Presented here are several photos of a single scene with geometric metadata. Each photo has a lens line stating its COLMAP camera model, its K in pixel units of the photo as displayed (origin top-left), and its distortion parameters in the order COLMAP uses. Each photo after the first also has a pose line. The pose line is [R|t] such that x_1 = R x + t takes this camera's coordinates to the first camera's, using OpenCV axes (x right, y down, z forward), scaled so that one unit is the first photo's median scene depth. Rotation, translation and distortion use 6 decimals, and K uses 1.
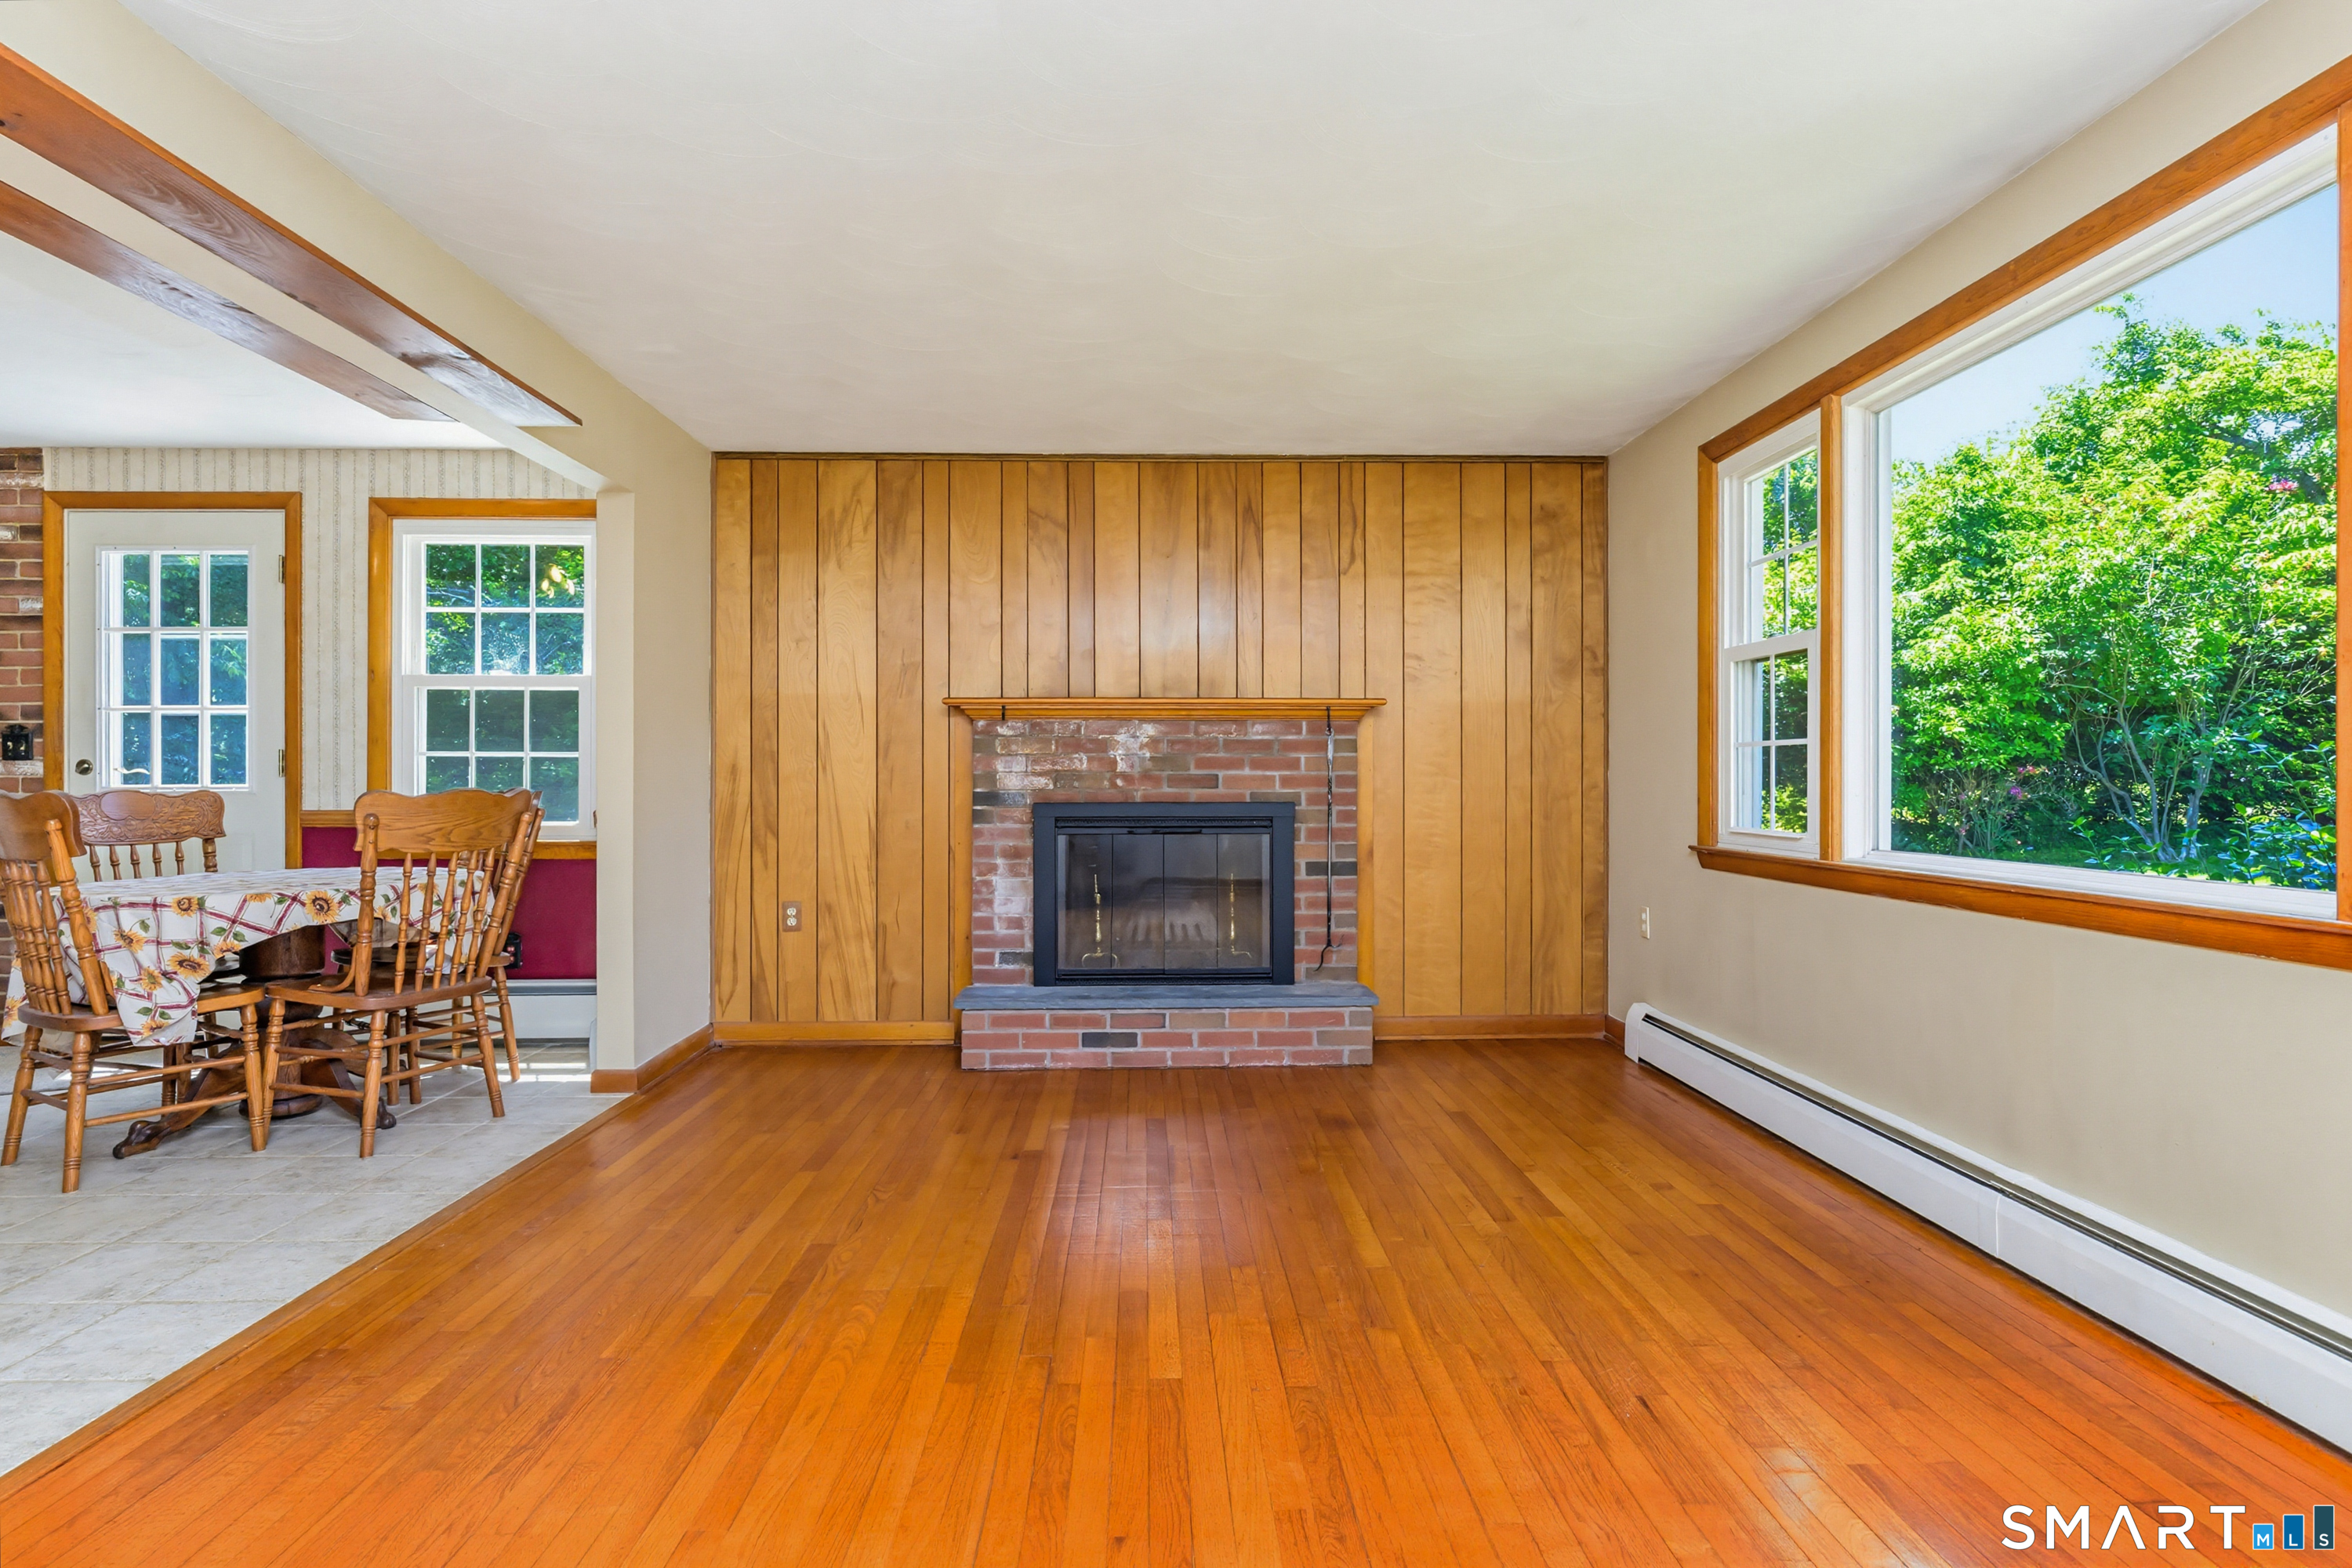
lens RADIAL K [[1149.9, 0, 1161.5], [0, 1149.9, 783.9], [0, 0, 1]] dist [-0.001887, 0.001494]
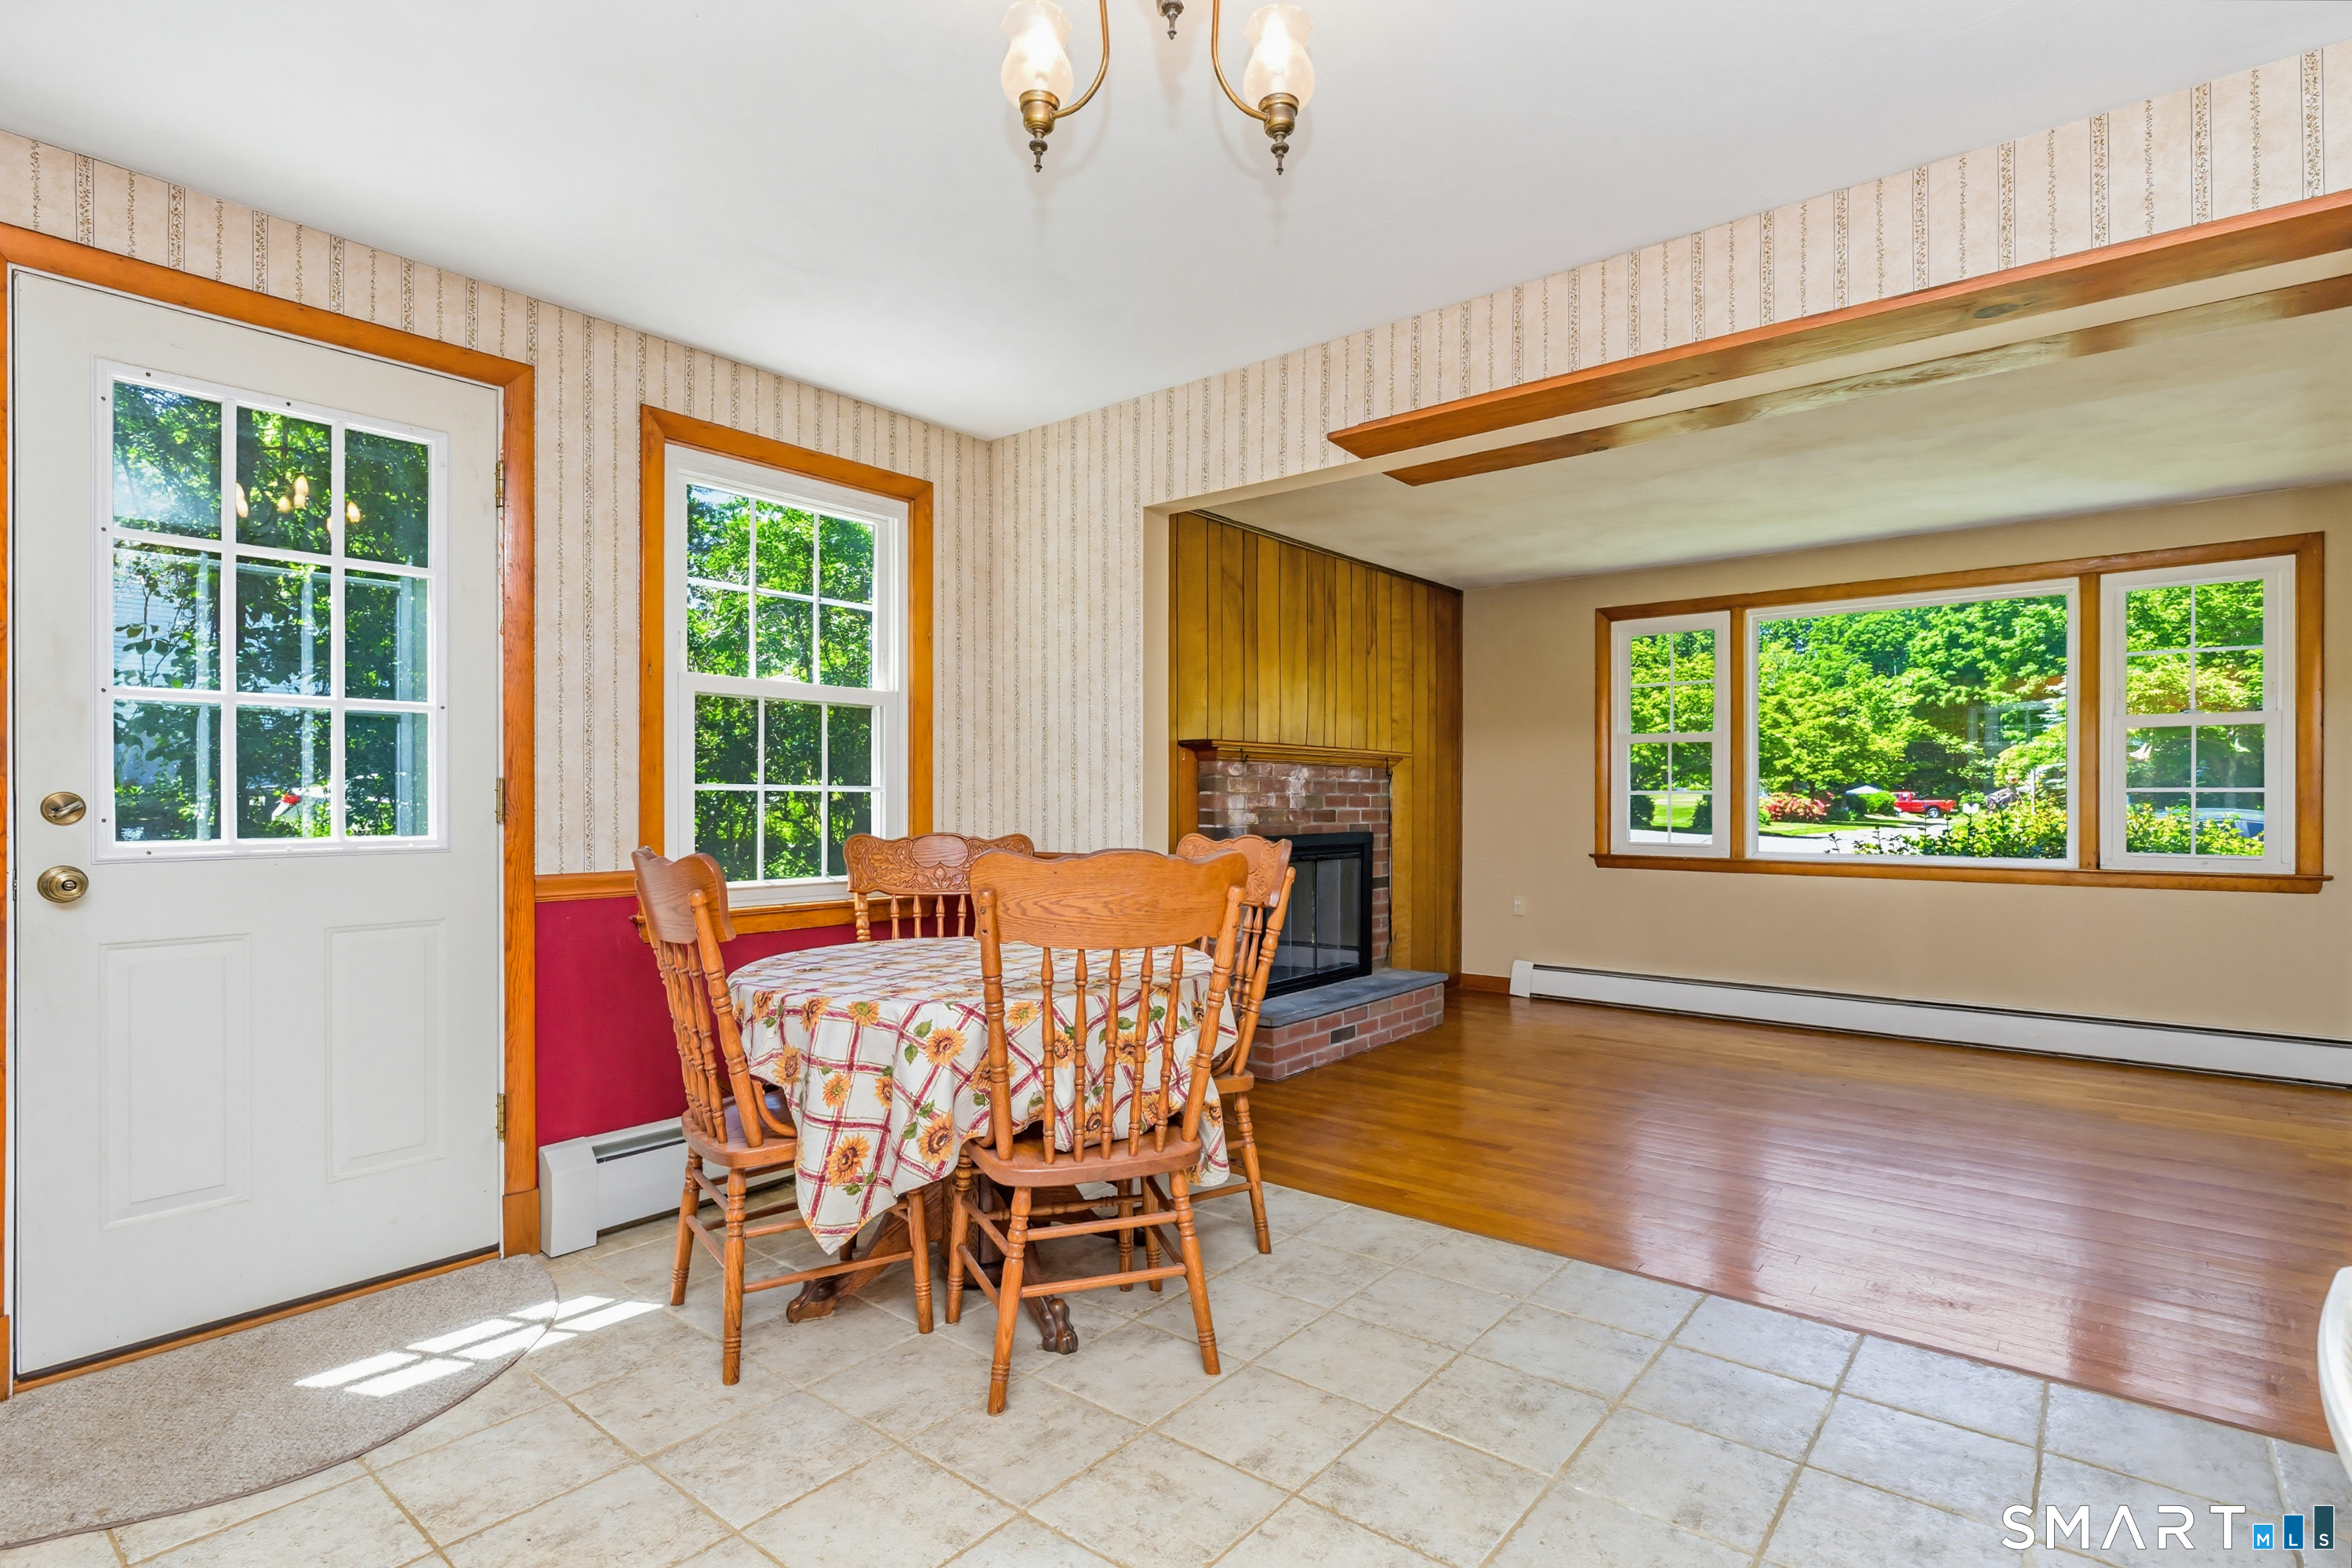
lens RADIAL K [[1149.9, 0, 1168.9], [0, 1149.9, 793.7], [0, 0, 1]] dist [-0.001887, 0.001494]
pose [[0.655498, 0.005076, 0.755180, -0.991260], [0.005282, 0.999922, -0.011306, -0.012904], [-0.755179, 0.011400, 0.655420, 0.332824]]
